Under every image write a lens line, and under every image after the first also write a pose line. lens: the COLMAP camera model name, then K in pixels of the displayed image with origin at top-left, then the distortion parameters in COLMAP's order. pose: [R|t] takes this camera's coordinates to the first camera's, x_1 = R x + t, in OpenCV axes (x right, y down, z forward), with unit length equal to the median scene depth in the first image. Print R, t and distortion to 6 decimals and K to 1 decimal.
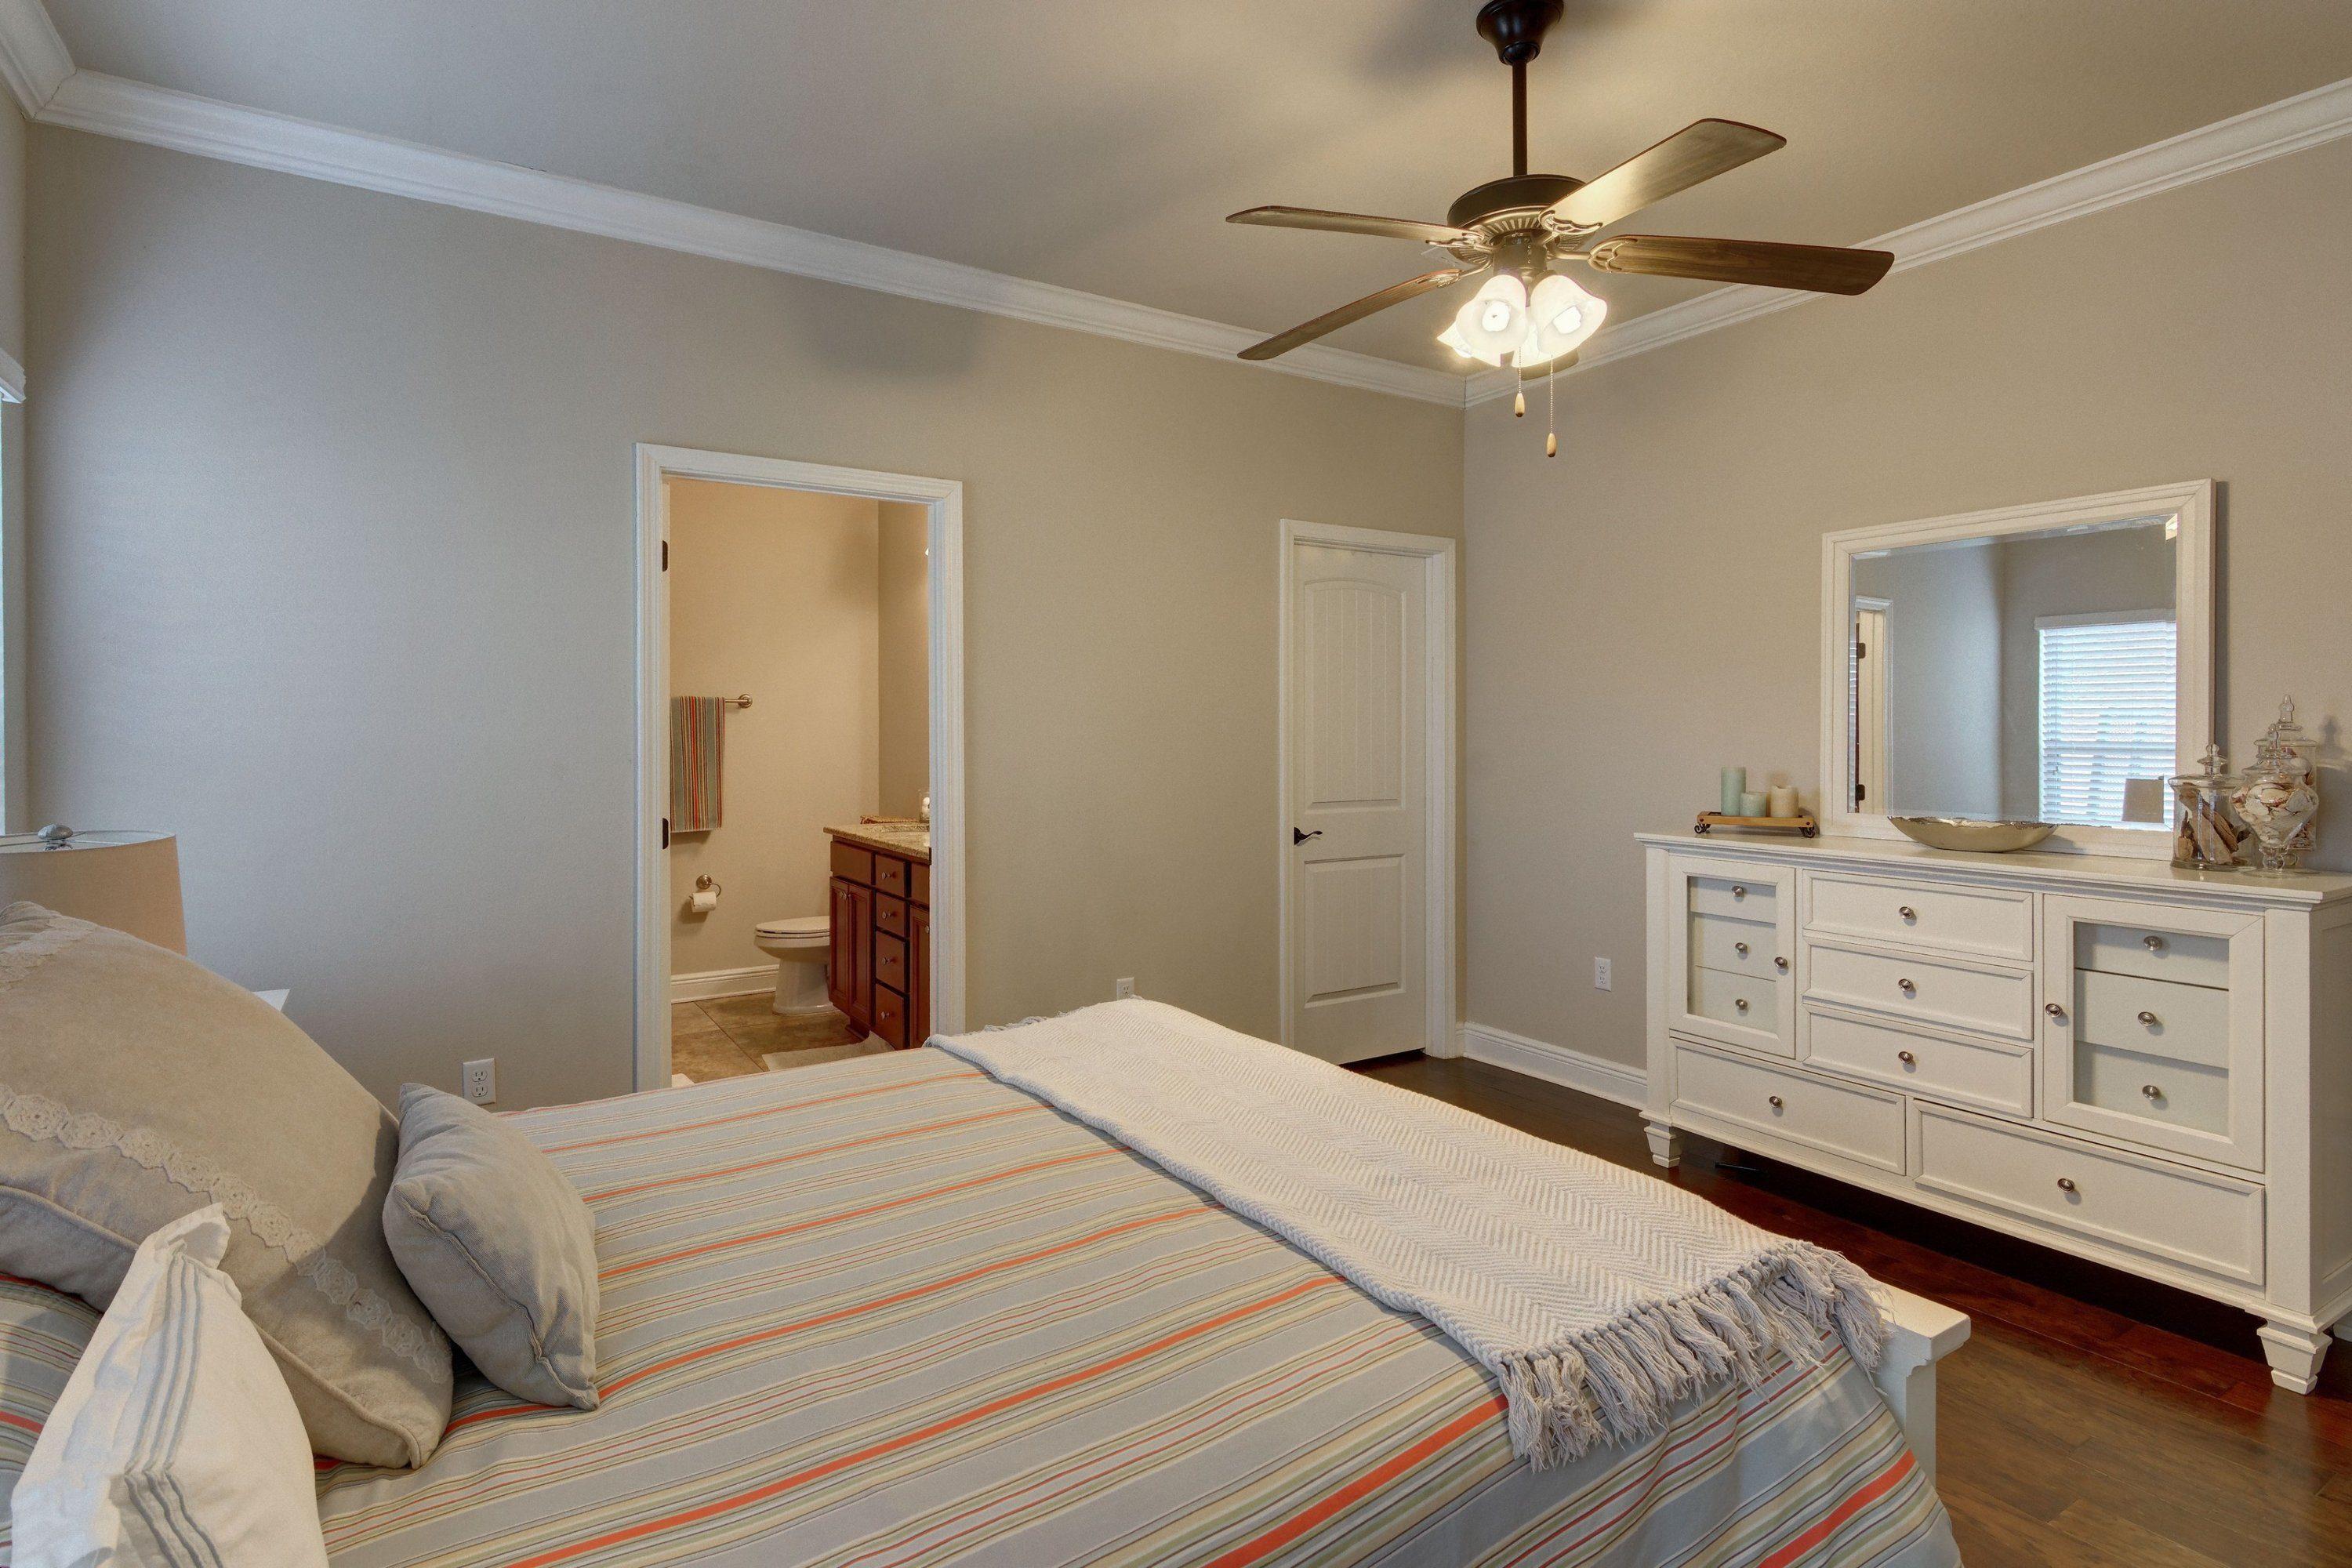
lens RADIAL K [[1138.5, 0, 1178.9], [0, 1138.5, 724.2], [0, 0, 1]] dist [0.004251, -0.000091]
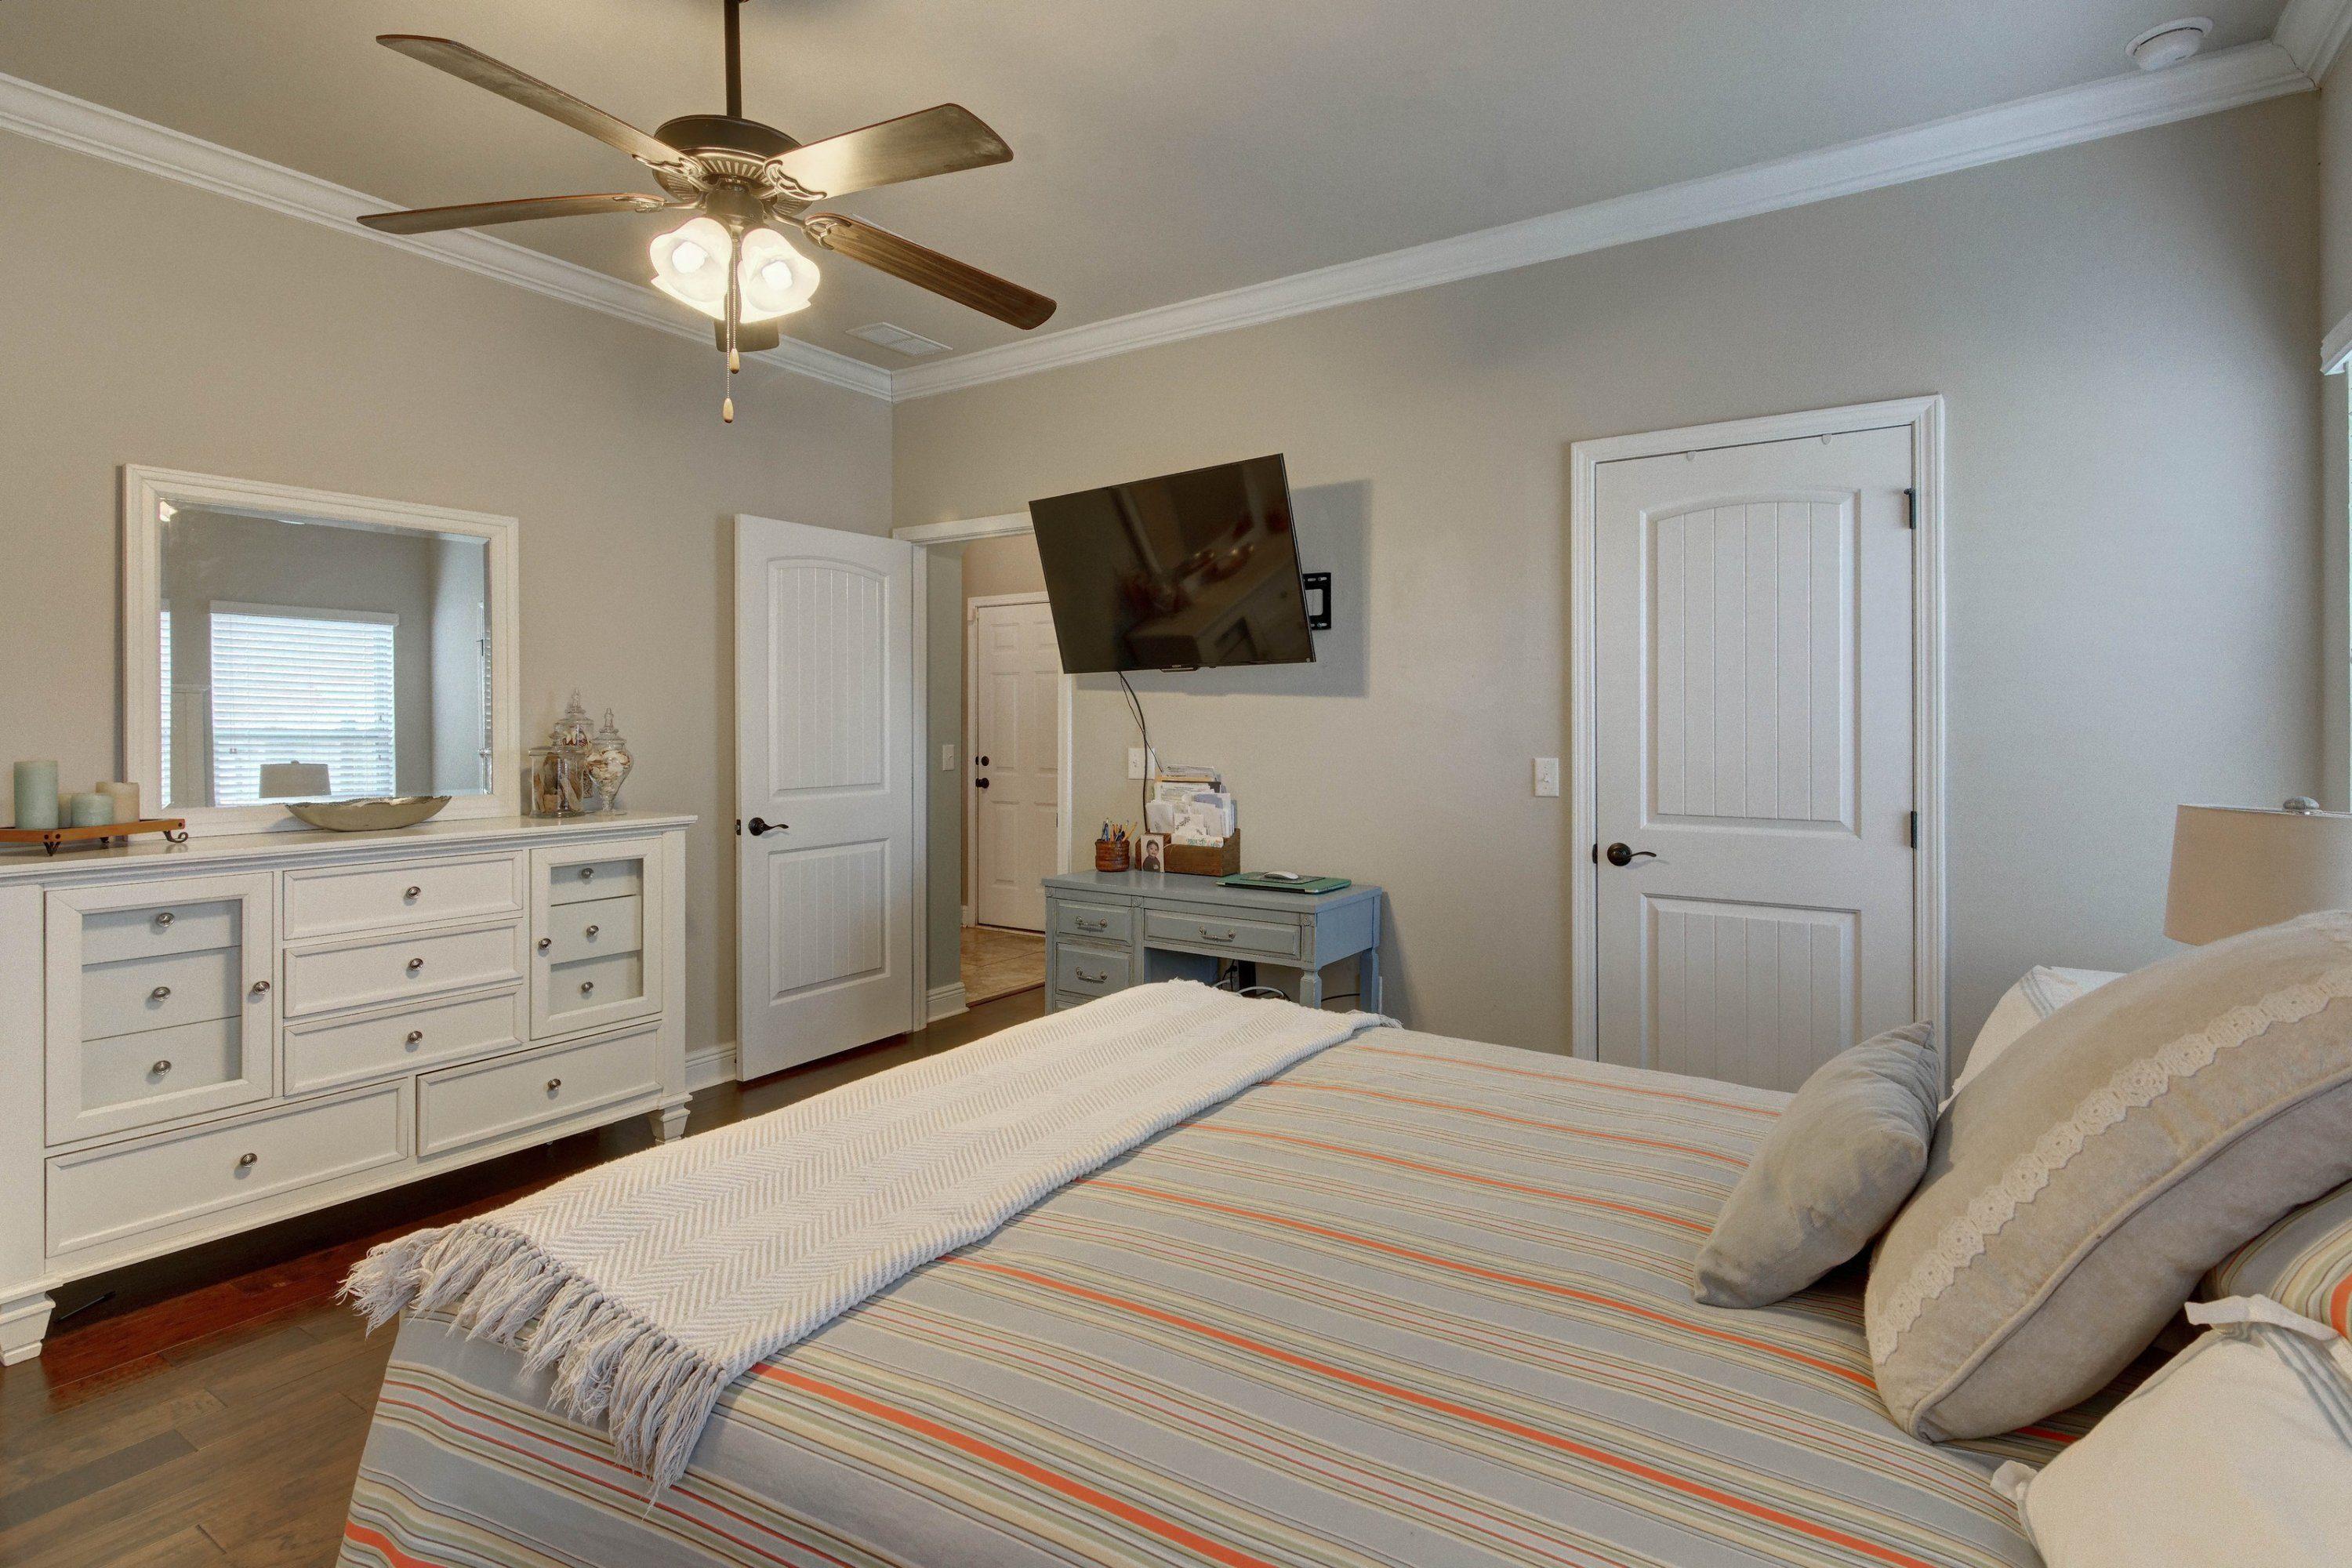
lens RADIAL K [[1138.5, 0, 1178.9], [0, 1138.5, 724.2], [0, 0, 1]] dist [0.004251, -0.000091]
pose [[-0.384088, -0.006773, 0.923272, -0.627501], [-0.012749, 0.999917, 0.002032, 0.009411], [-0.923208, -0.010990, -0.384143, 0.896220]]
